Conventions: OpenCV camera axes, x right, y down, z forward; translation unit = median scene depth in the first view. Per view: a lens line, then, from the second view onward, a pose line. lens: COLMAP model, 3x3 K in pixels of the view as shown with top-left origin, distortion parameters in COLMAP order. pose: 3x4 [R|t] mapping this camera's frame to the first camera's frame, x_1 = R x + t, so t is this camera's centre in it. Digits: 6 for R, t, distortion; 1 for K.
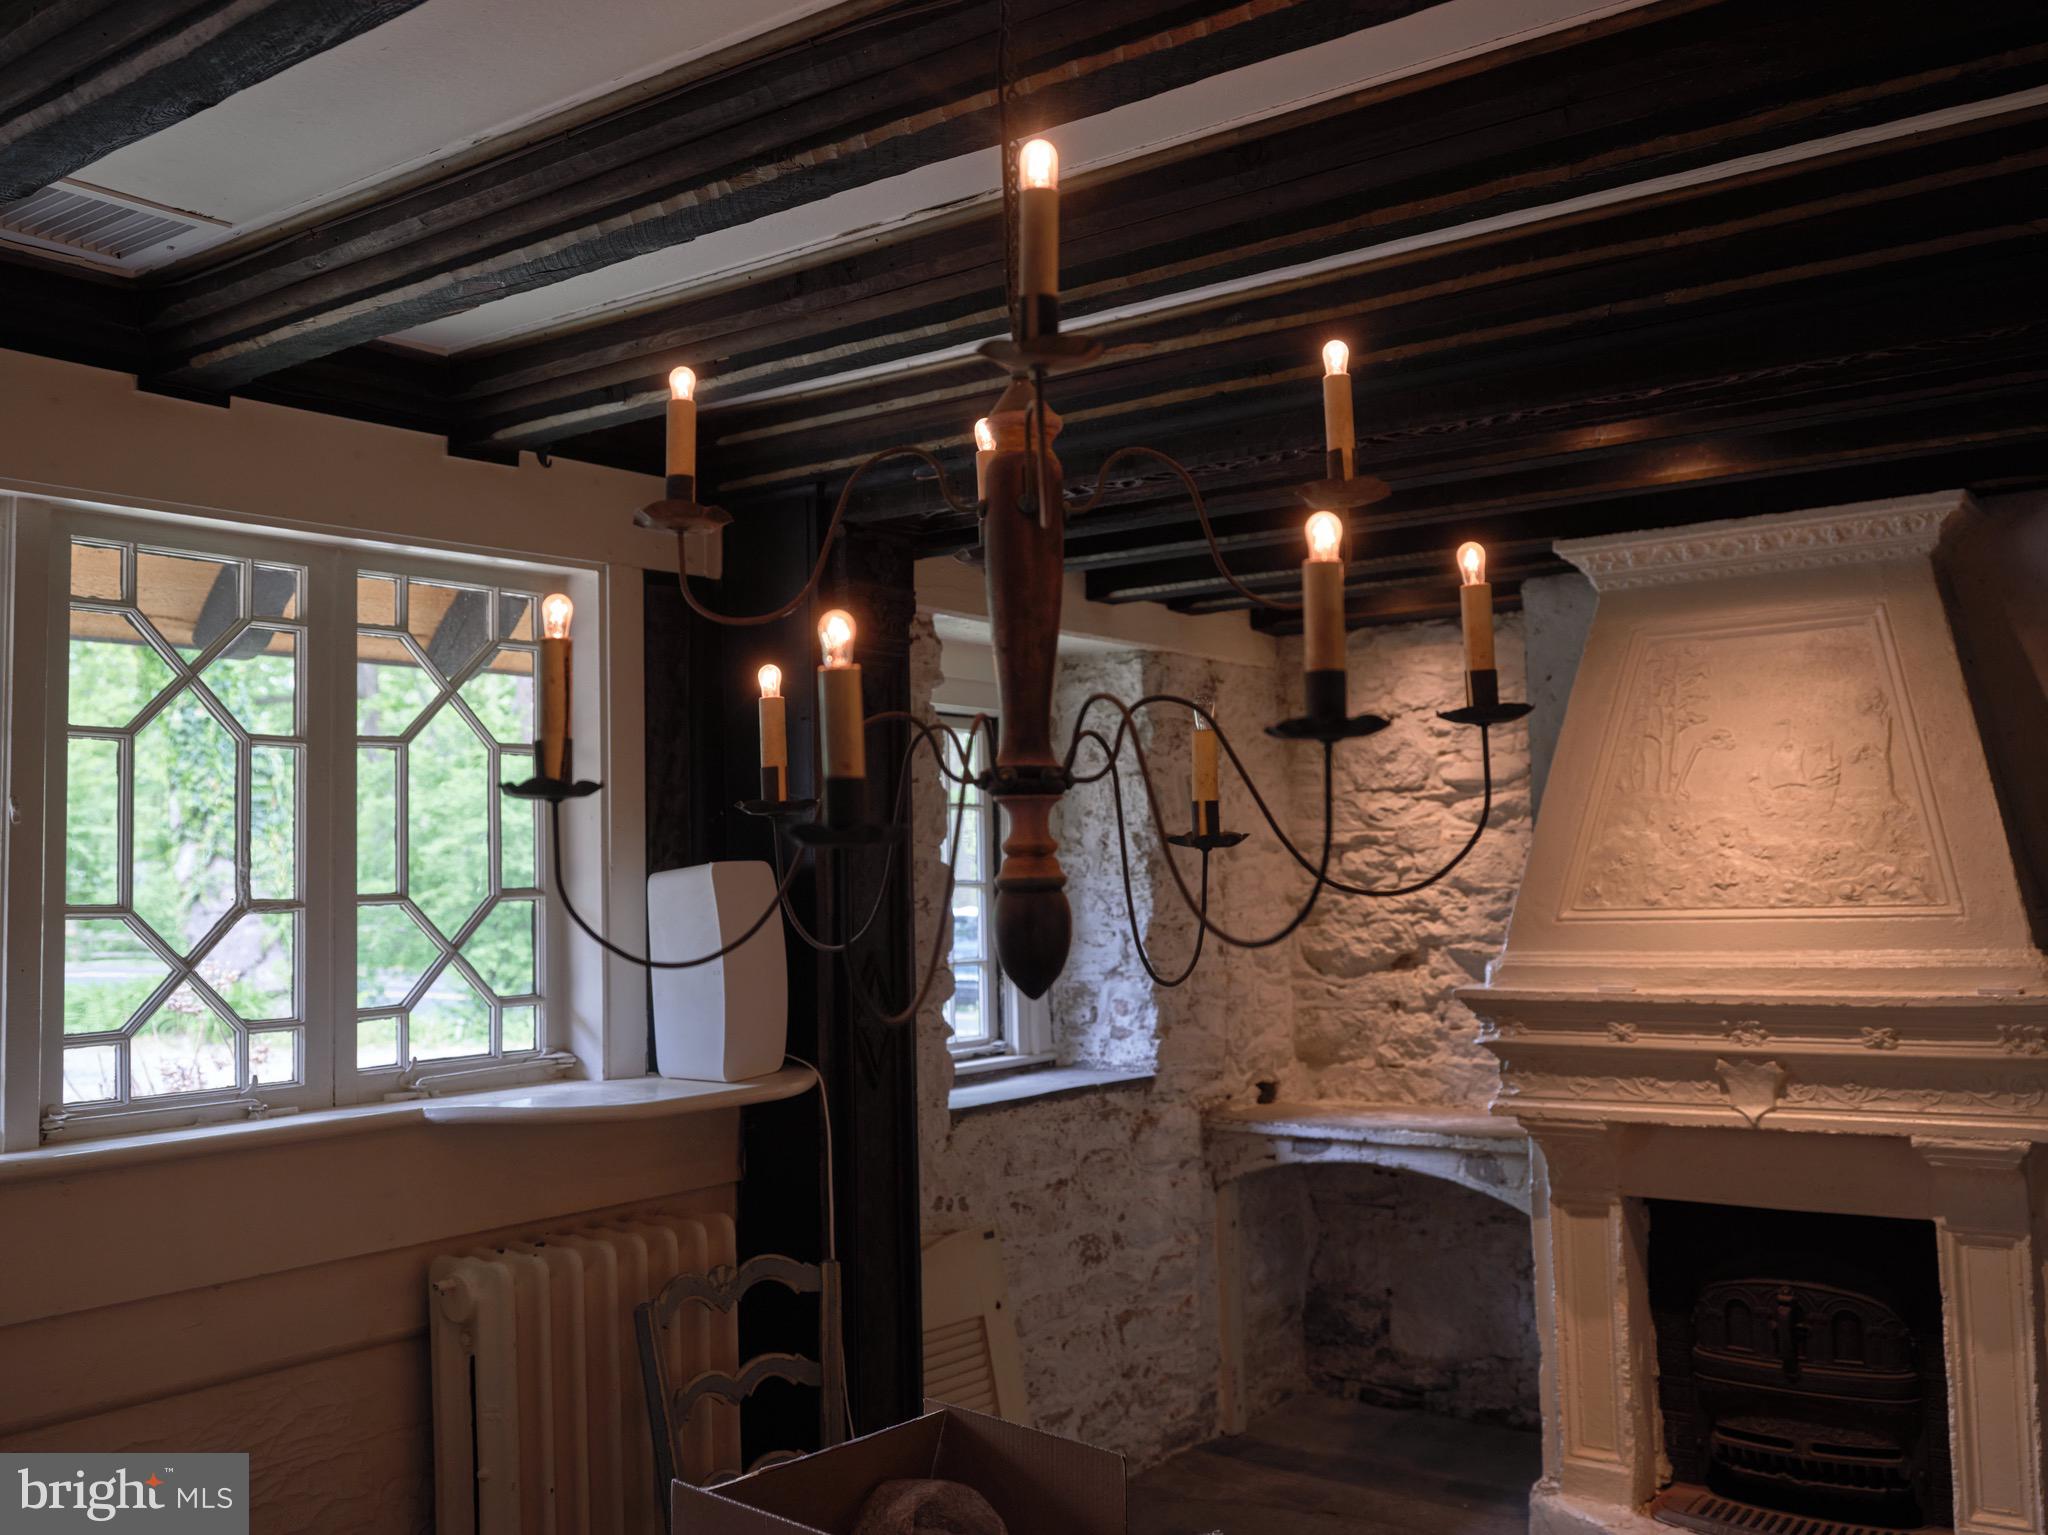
lens RADIAL K [[1877.1, 0, 1024.0], [0, 1877.1, 767.5], [0, 0, 1]] dist [-0.003912, -0.014883]
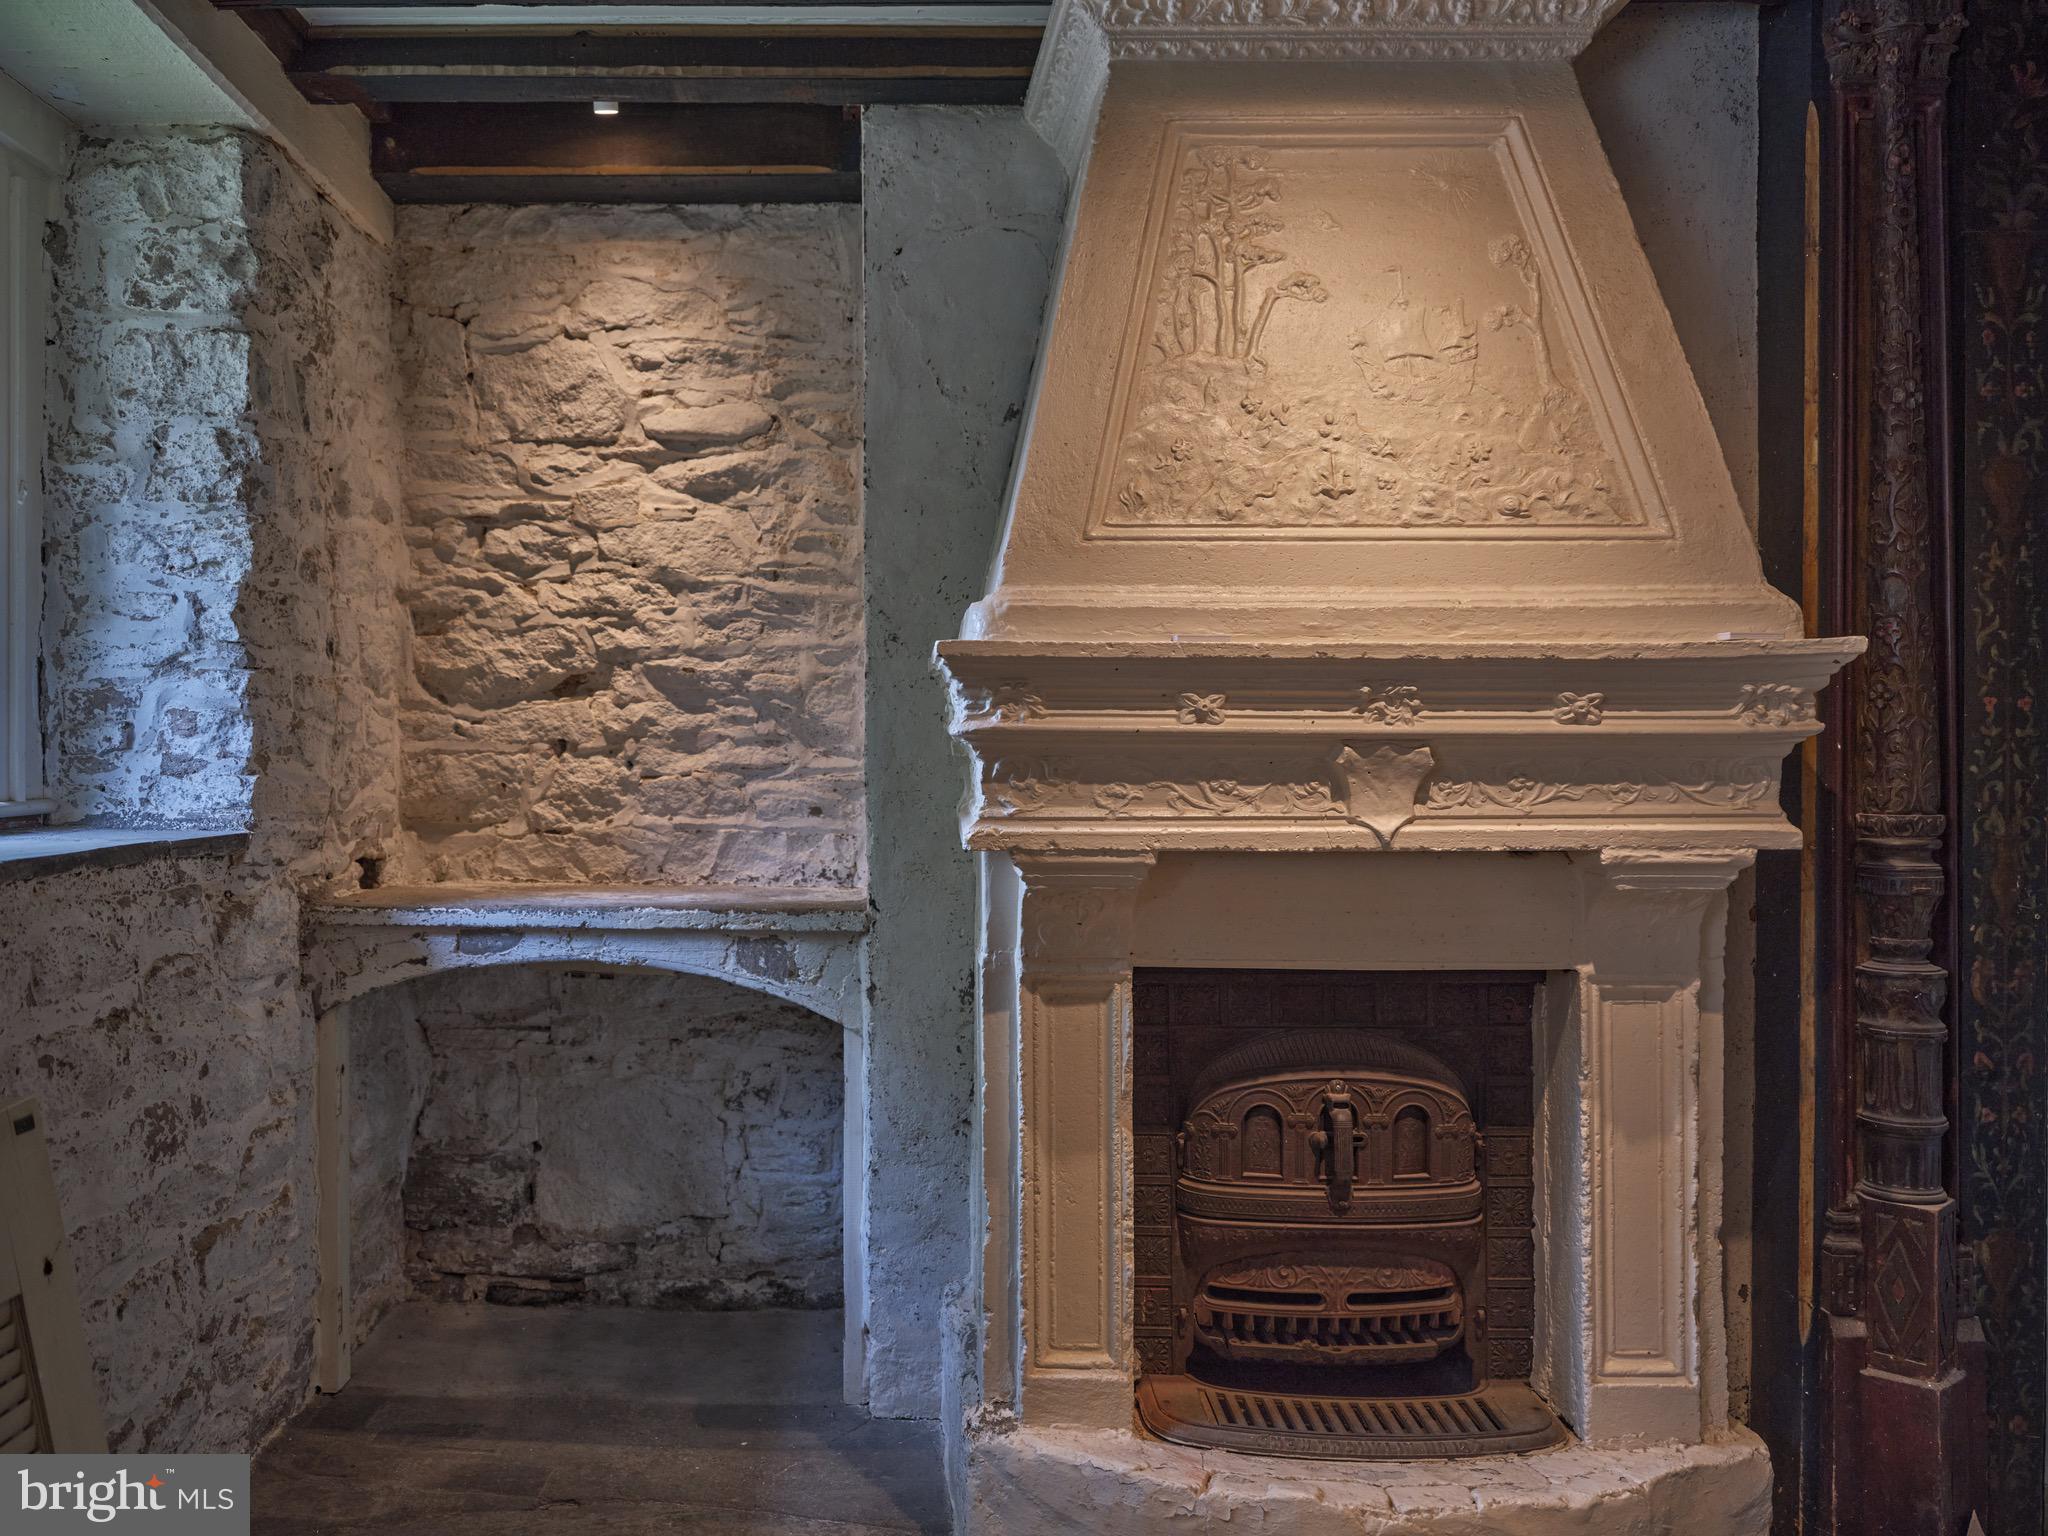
lens RADIAL K [[1813.2, 0, 1024.1], [0, 1813.2, 732.2], [0, 0, 1]] dist [-0.005694, -0.016661]
pose [[0.815412, 0.020836, 0.578506, -0.062585], [-0.058131, 0.997248, 0.046019, 0.089323], [-0.575955, -0.071154, 0.814379, 0.382521]]
